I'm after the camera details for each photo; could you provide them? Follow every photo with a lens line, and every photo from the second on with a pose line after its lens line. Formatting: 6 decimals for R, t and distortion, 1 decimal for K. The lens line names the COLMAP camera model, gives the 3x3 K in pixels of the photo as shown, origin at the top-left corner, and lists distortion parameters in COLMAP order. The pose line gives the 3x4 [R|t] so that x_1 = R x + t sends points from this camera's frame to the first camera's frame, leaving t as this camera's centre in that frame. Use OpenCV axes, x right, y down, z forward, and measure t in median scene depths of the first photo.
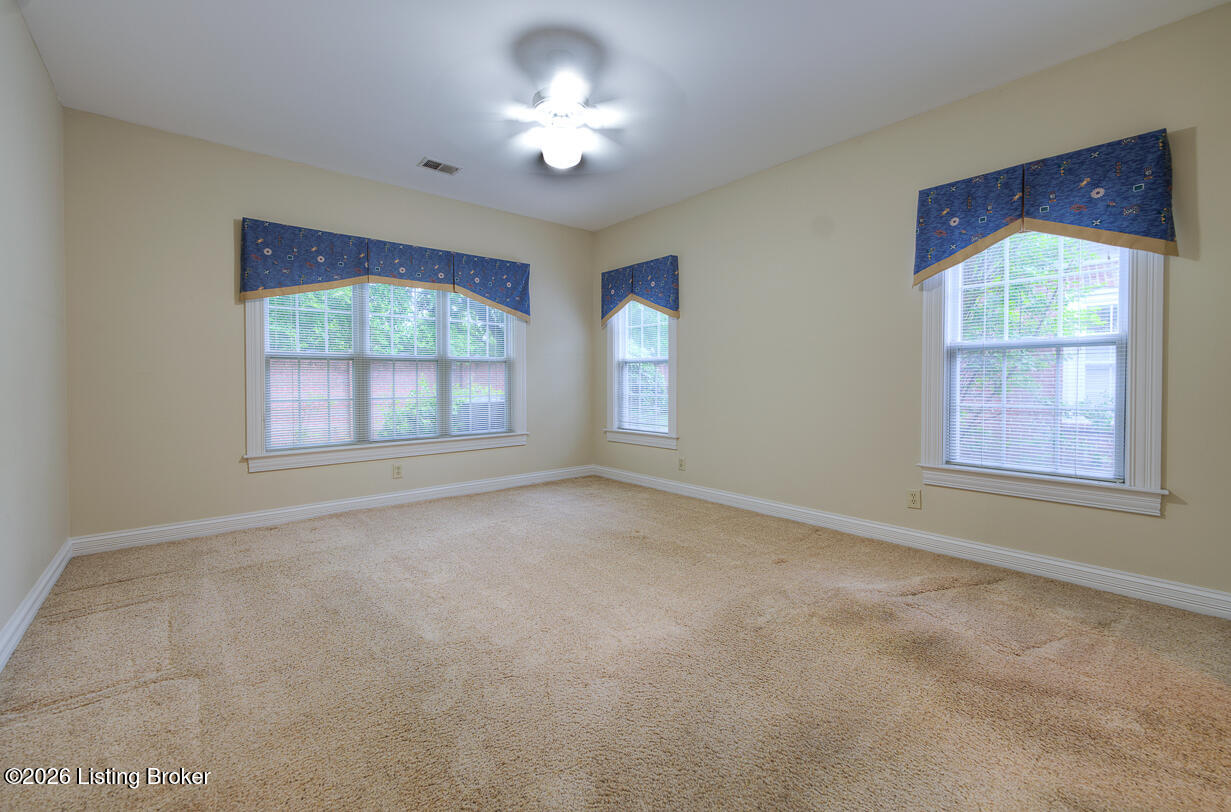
lens RADIAL K [[519.2, 0, 612.4], [0, 519.2, 398.5], [0, 0, 1]] dist [0.000563, 0.000094]
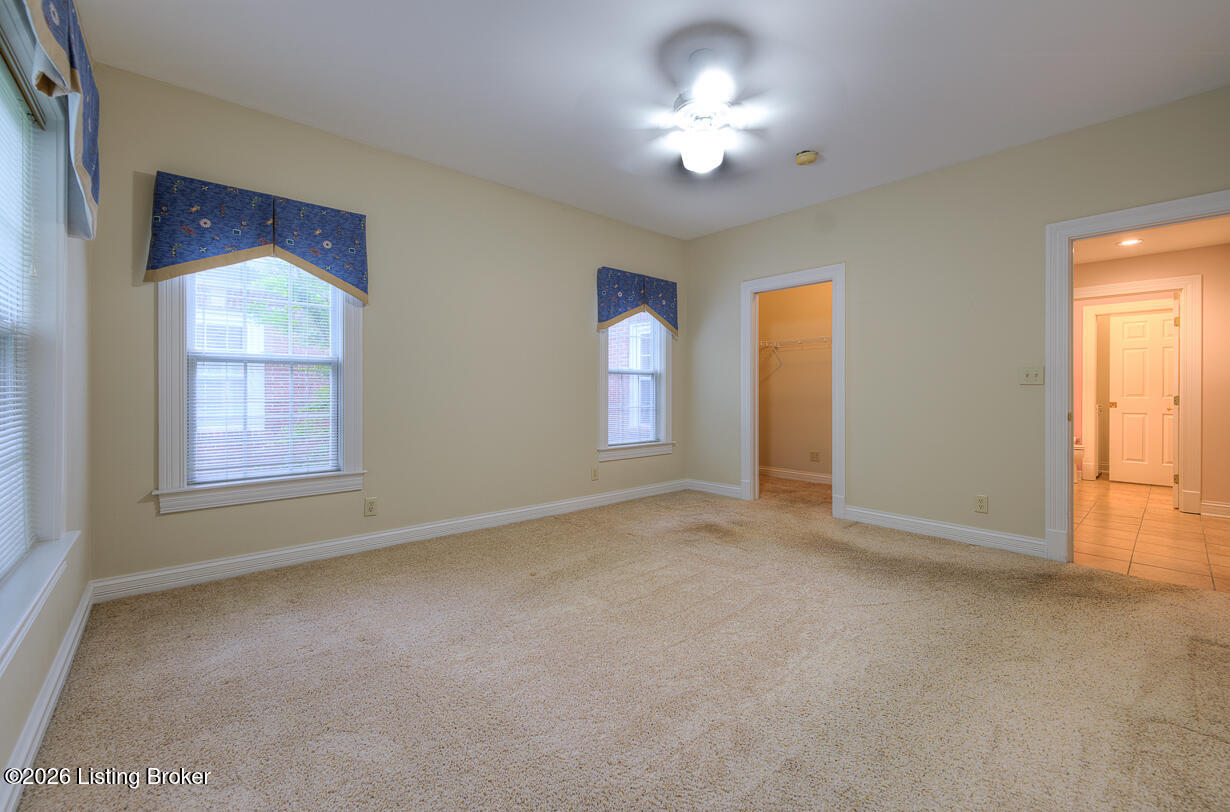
lens RADIAL K [[493.9, 0, 609.9], [0, 493.9, 407.3], [0, 0, 1]] dist [0.001552, 0.000350]
pose [[-0.007147, -0.028743, 0.999561, -0.559079], [0.034256, 0.998993, 0.028971, -0.022511], [-0.999388, 0.034448, -0.006155, 0.665239]]
